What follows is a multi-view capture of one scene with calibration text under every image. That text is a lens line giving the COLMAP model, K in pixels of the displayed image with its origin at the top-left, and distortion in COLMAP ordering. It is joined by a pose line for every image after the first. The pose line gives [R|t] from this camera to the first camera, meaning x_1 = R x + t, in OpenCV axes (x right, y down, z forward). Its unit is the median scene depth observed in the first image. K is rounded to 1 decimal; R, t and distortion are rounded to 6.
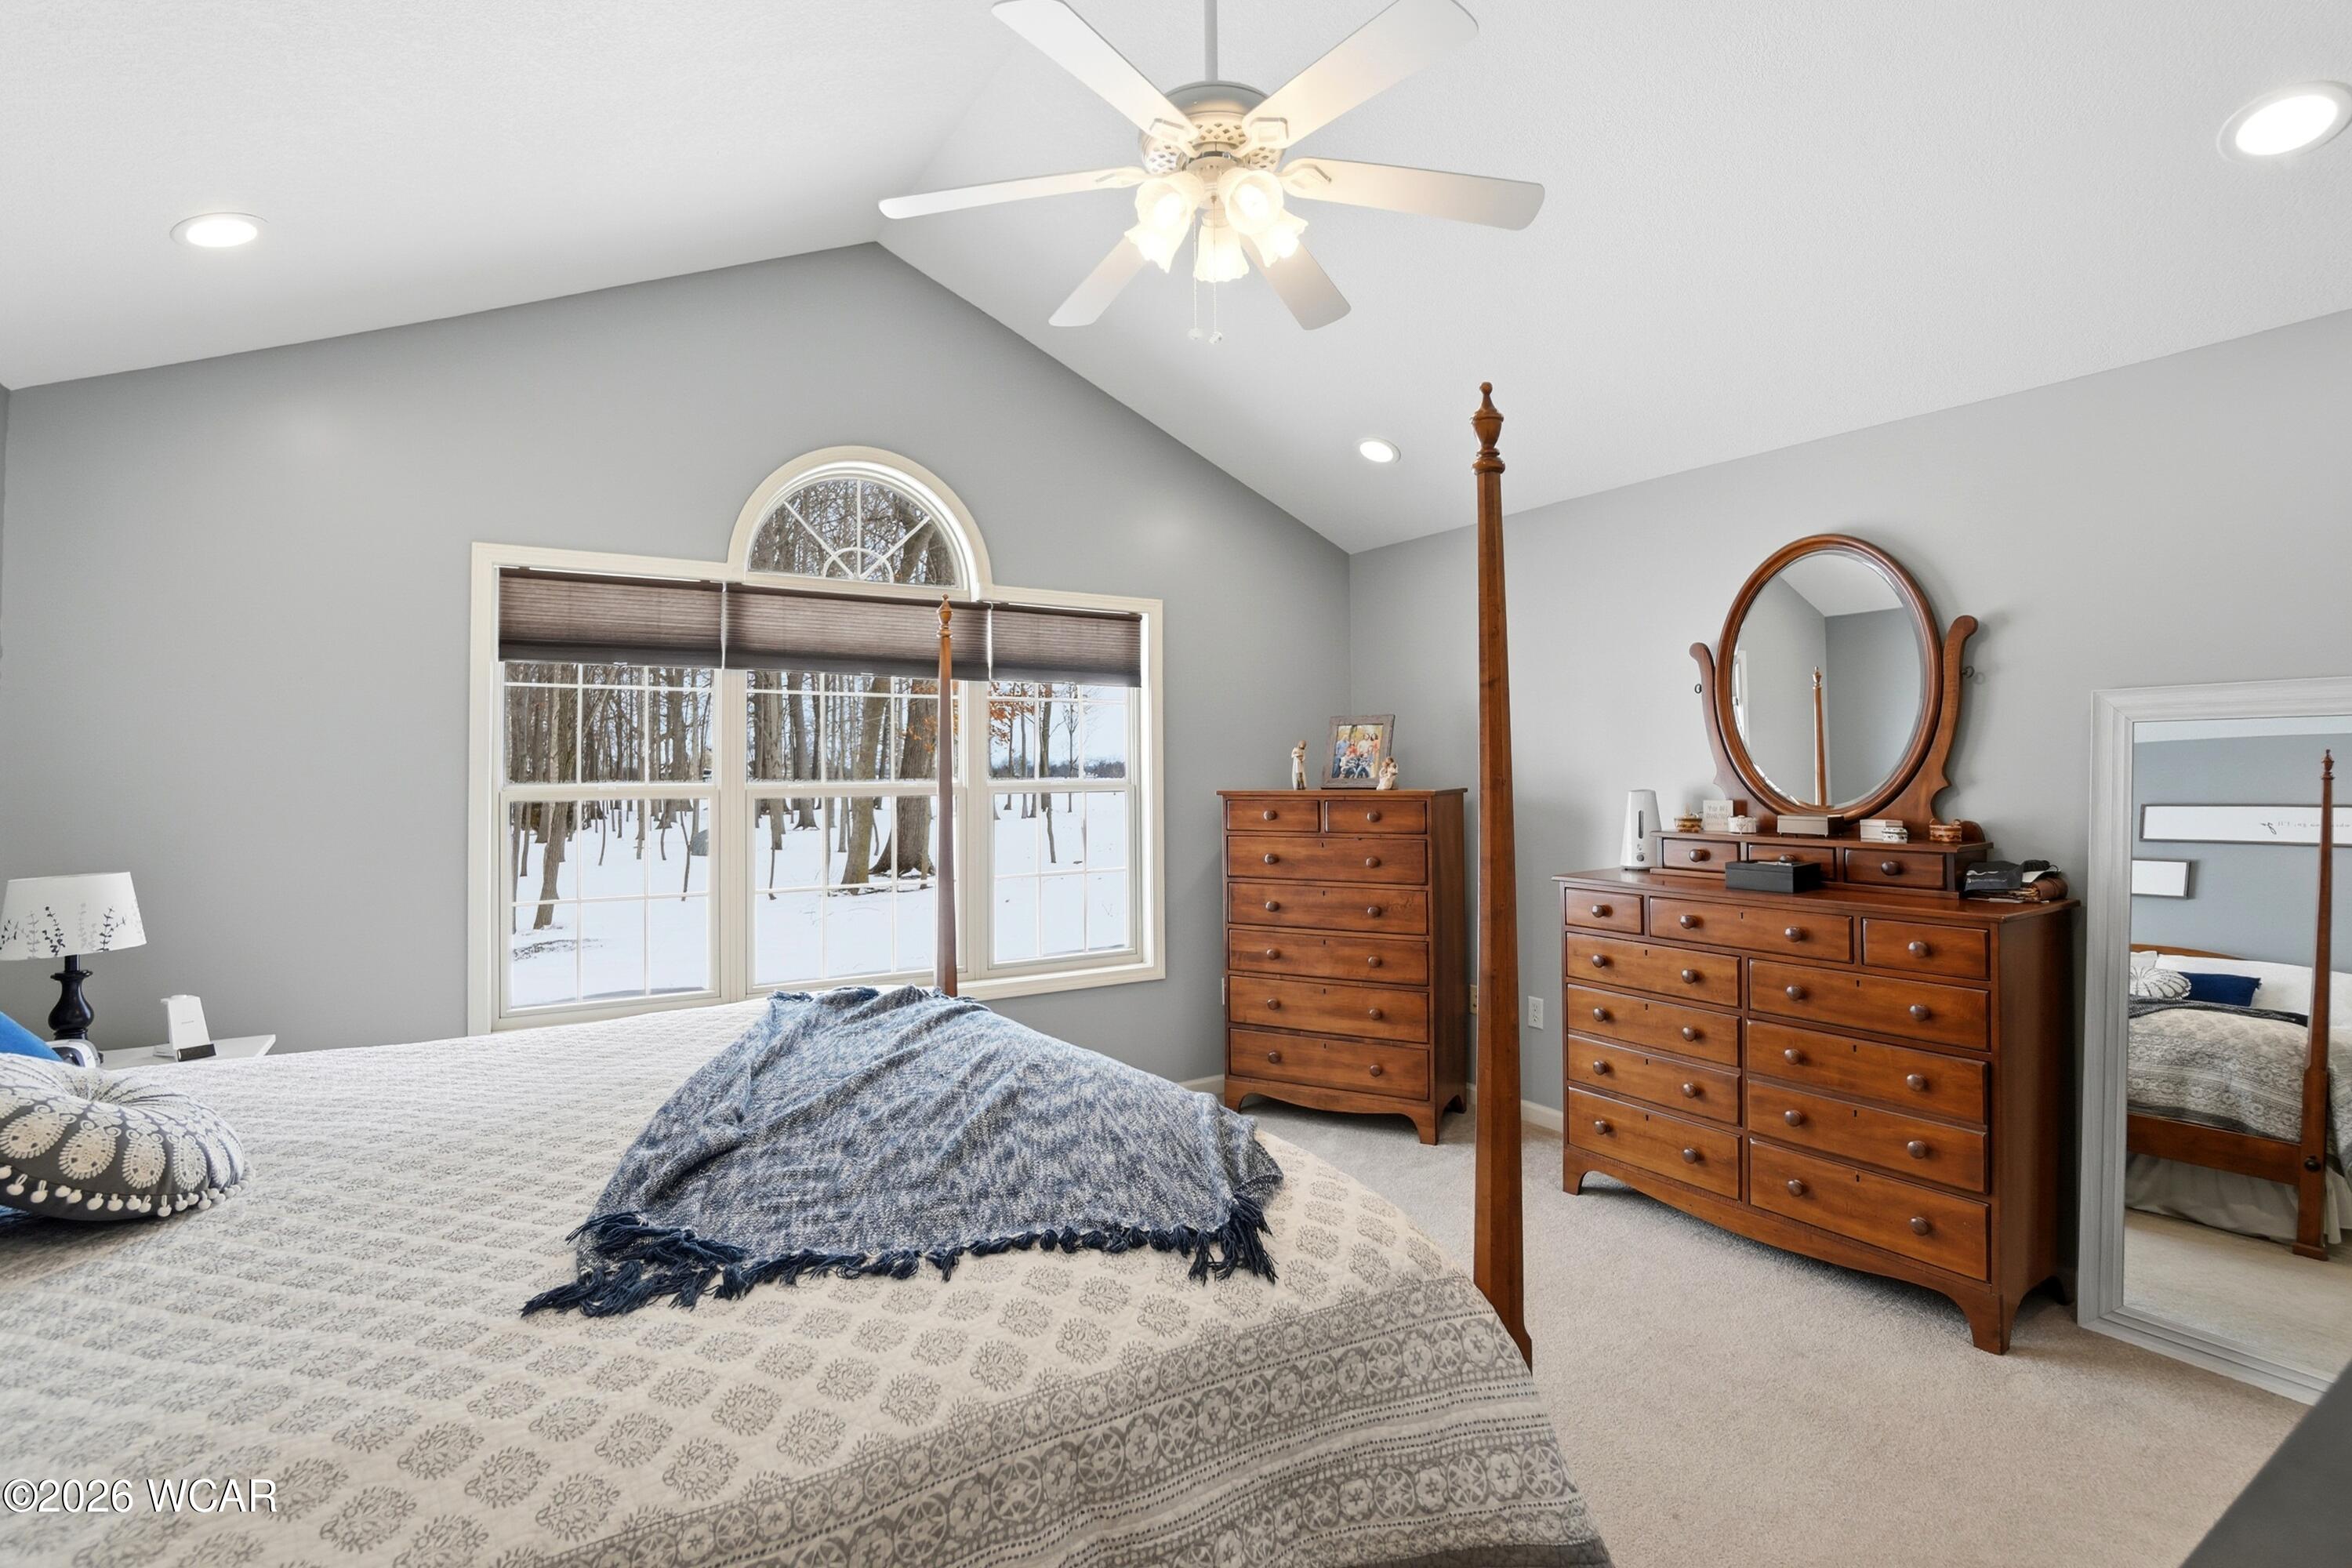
lens RADIAL K [[1058.7, 0, 1177.2], [0, 1058.7, 784.2], [0, 0, 1]] dist [-0.059550, 0.018314]
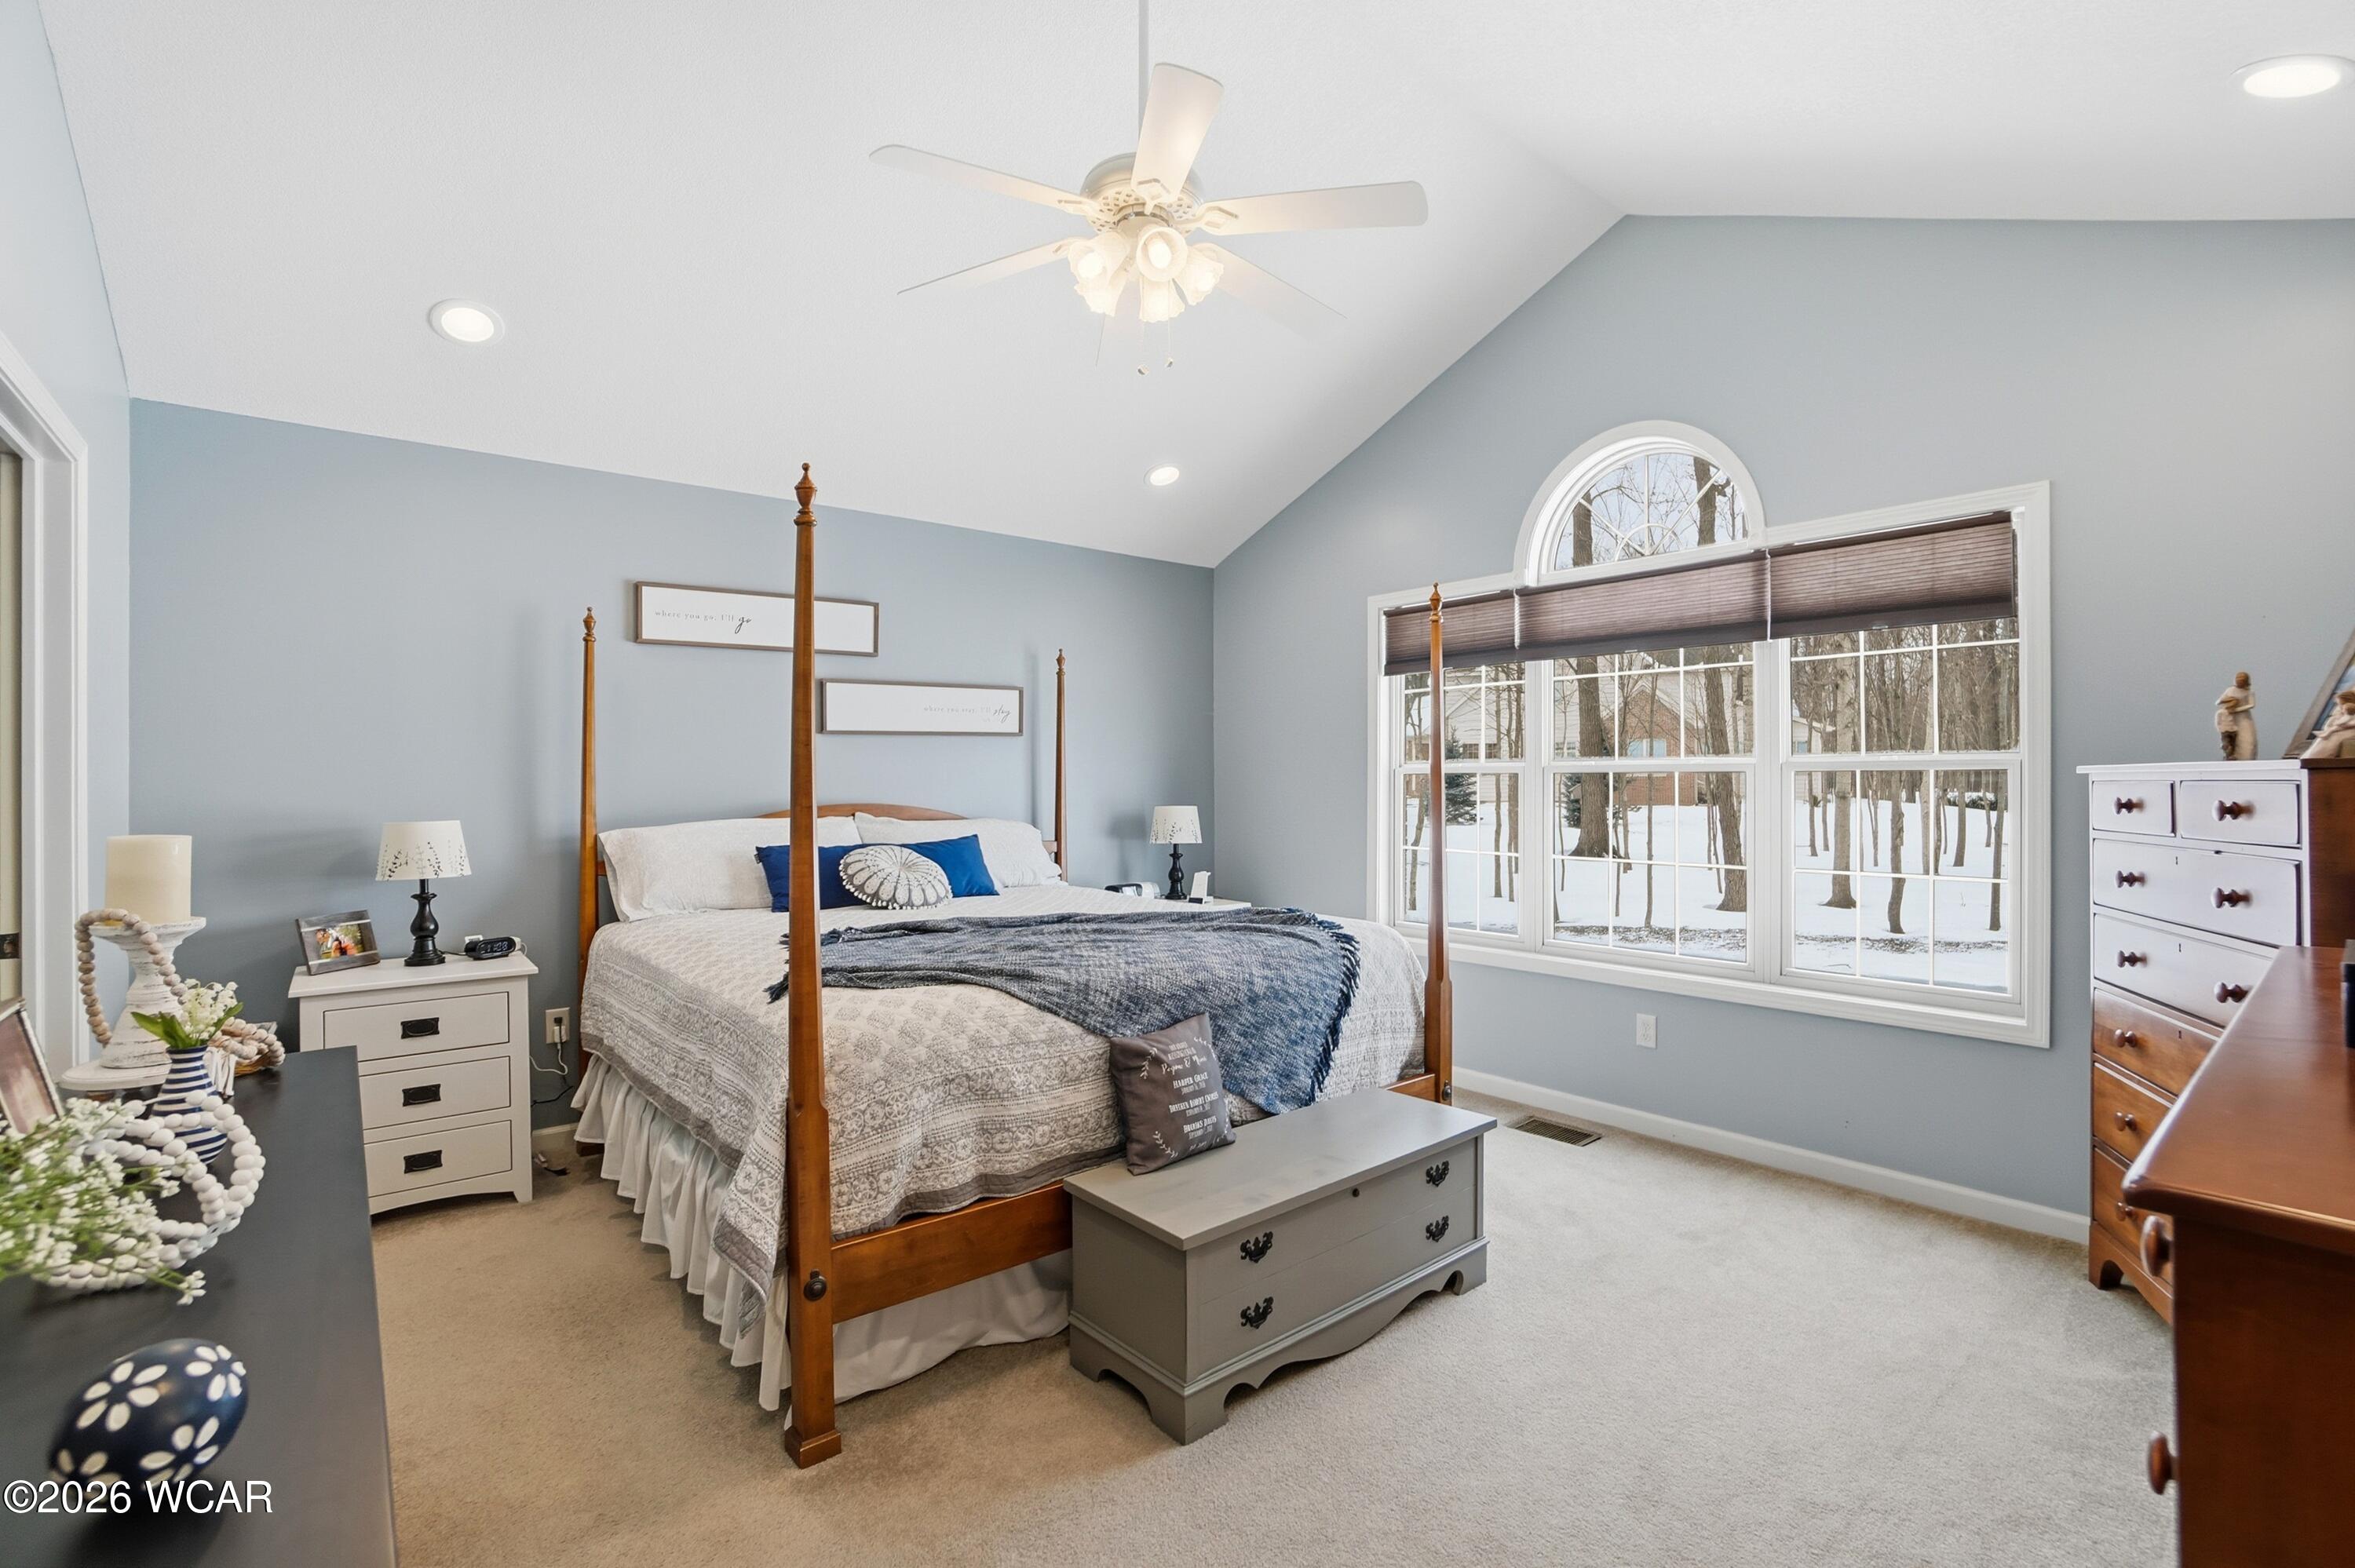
lens RADIAL K [[1059.9, 0, 1178.3], [0, 1059.9, 769.6], [0, 0, 1]] dist [-0.059550, 0.018314]
pose [[0.107340, 0.013982, -0.994124, 0.651013], [0.008381, 0.999853, 0.014967, -0.011082], [0.994187, -0.009938, 0.107207, 0.465462]]
